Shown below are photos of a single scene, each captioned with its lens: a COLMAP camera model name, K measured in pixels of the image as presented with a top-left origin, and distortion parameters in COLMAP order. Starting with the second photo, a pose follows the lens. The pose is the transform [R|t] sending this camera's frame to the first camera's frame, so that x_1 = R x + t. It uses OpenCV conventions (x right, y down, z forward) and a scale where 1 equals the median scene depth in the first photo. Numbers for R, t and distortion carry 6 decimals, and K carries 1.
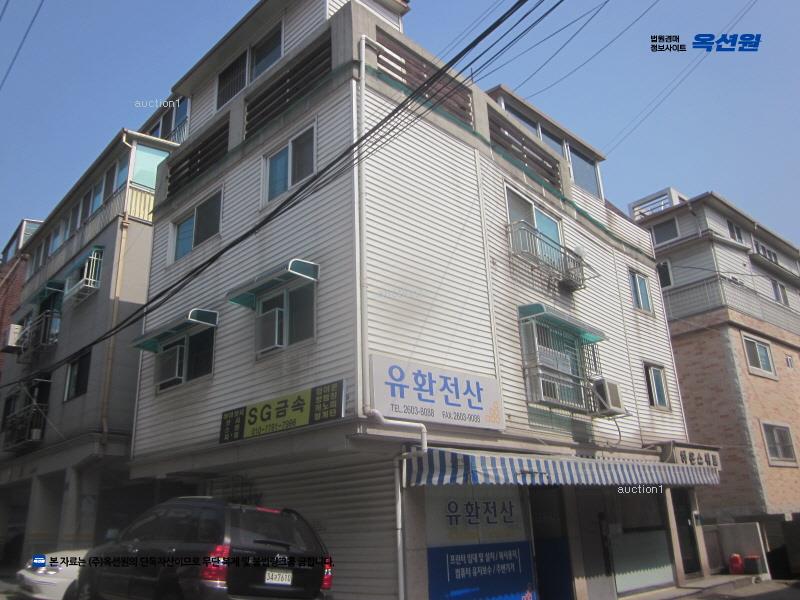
lens RADIAL K [[655.6, 0, 398.1], [0, 655.6, 318.6], [0, 0, 1]] dist [-0.063212, 0.046056]
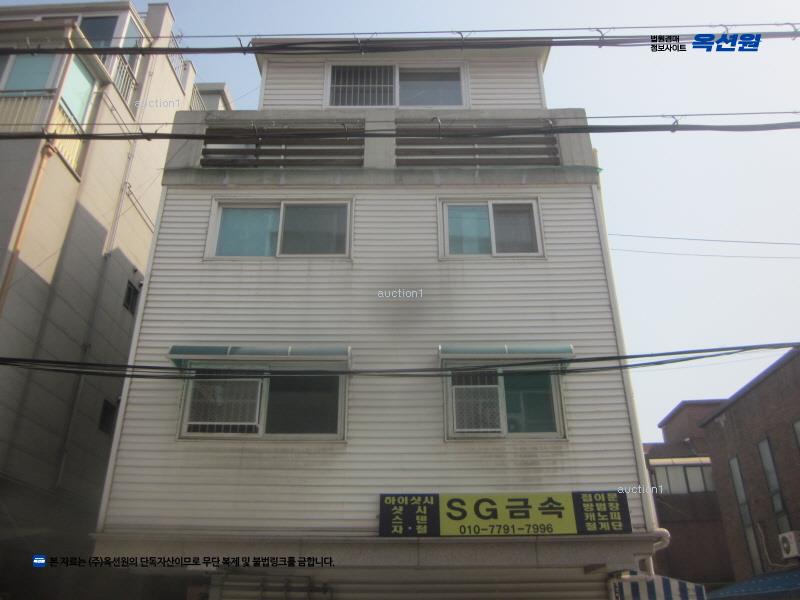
lens RADIAL K [[655.6, 0, 398.1], [0, 655.6, 318.6], [0, 0, 1]] dist [-0.063212, 0.046056]
pose [[0.709233, 0.330425, 0.622742, -0.844933], [-0.233392, 0.943593, -0.234861, 0.134409], [-0.665219, 0.021228, 0.746346, 0.455651]]
